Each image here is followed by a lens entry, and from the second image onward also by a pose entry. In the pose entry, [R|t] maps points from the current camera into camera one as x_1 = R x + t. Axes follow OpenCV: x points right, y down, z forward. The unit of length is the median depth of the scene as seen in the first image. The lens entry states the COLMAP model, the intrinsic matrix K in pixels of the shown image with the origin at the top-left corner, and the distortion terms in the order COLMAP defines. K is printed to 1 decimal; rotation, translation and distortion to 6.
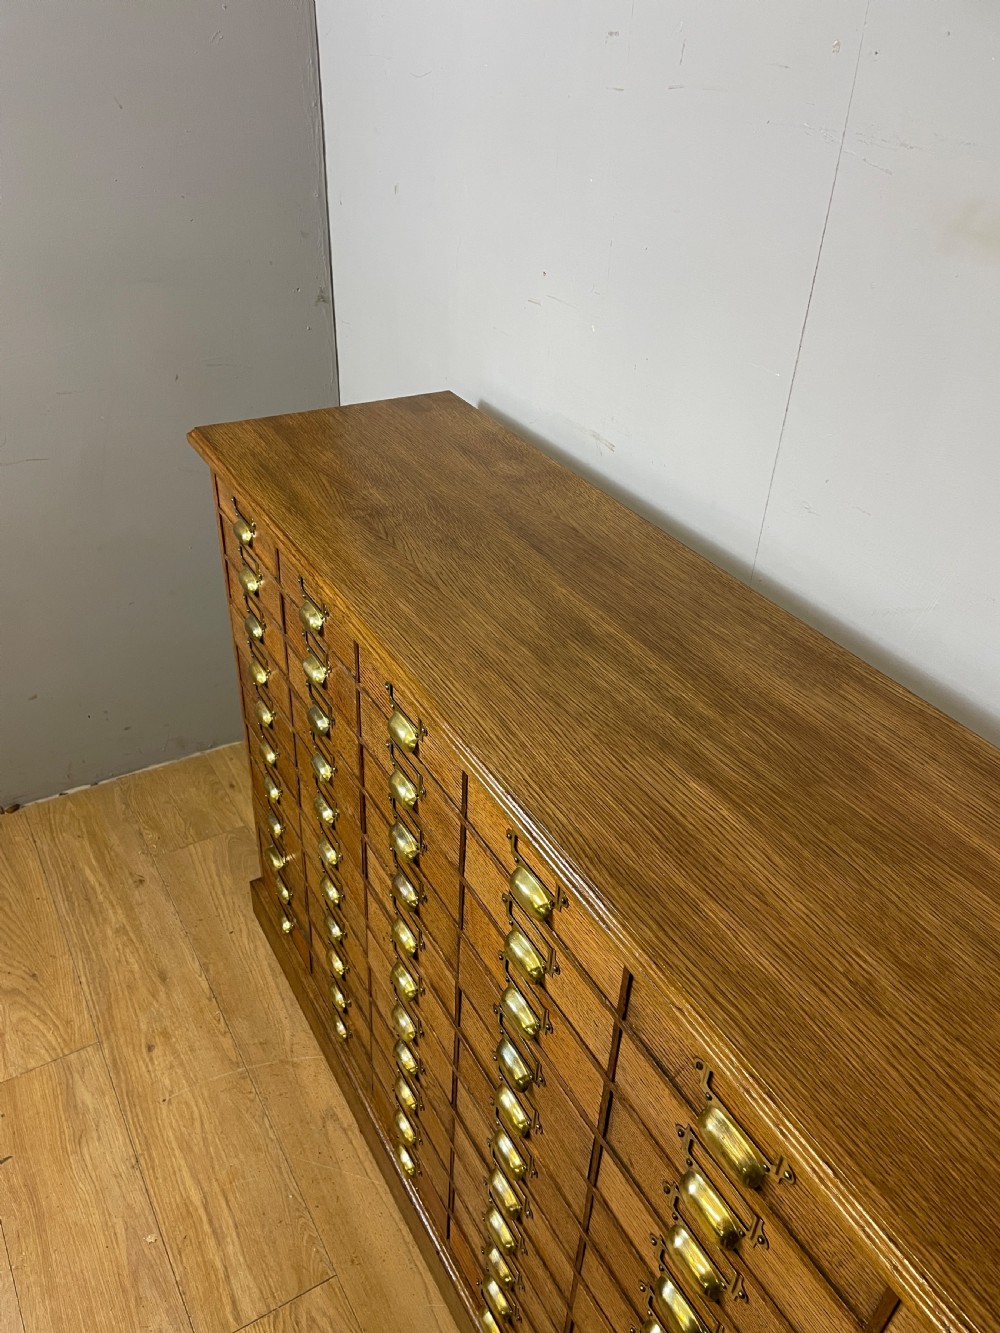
lens RADIAL K [[1010.3, 0, 485.9], [0, 1010.3, 671.5], [0, 0, 1]] dist [0.091265, -0.110715]
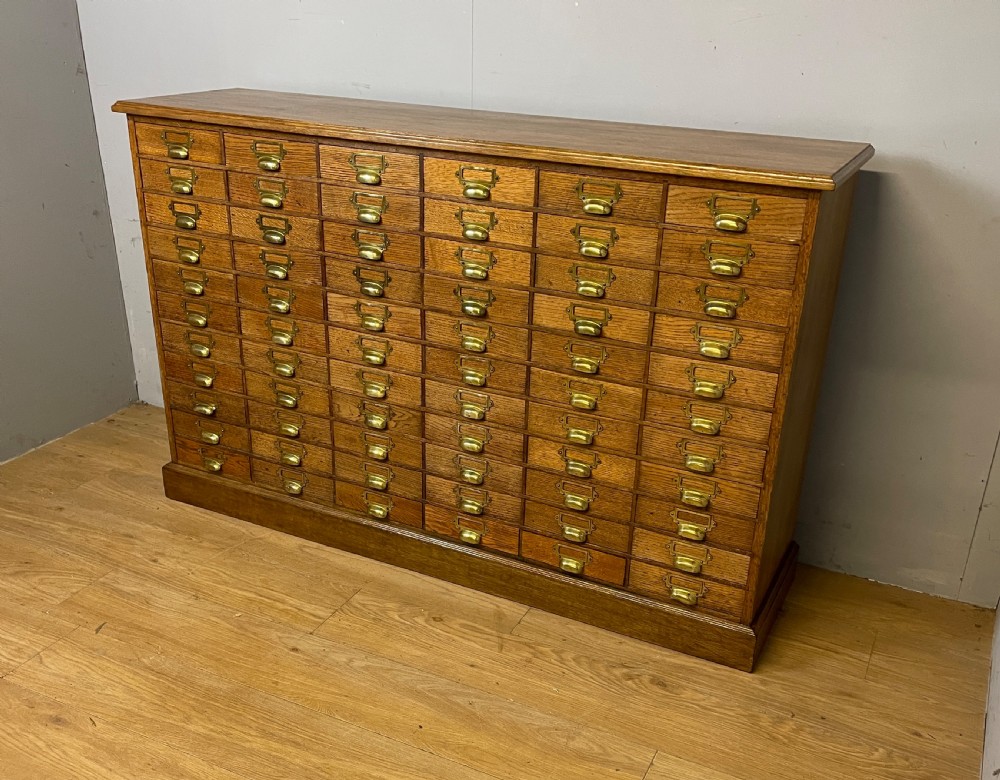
lens RADIAL K [[997.0, 0, 503.7], [0, 997.0, 452.5], [0, 0, 1]] dist [0.074090, 0.000000]
pose [[0.832073, -0.248394, 0.495938, -0.650474], [0.314533, 0.947764, -0.053023, 0.508884], [-0.456862, 0.200108, 0.866738, -0.482516]]
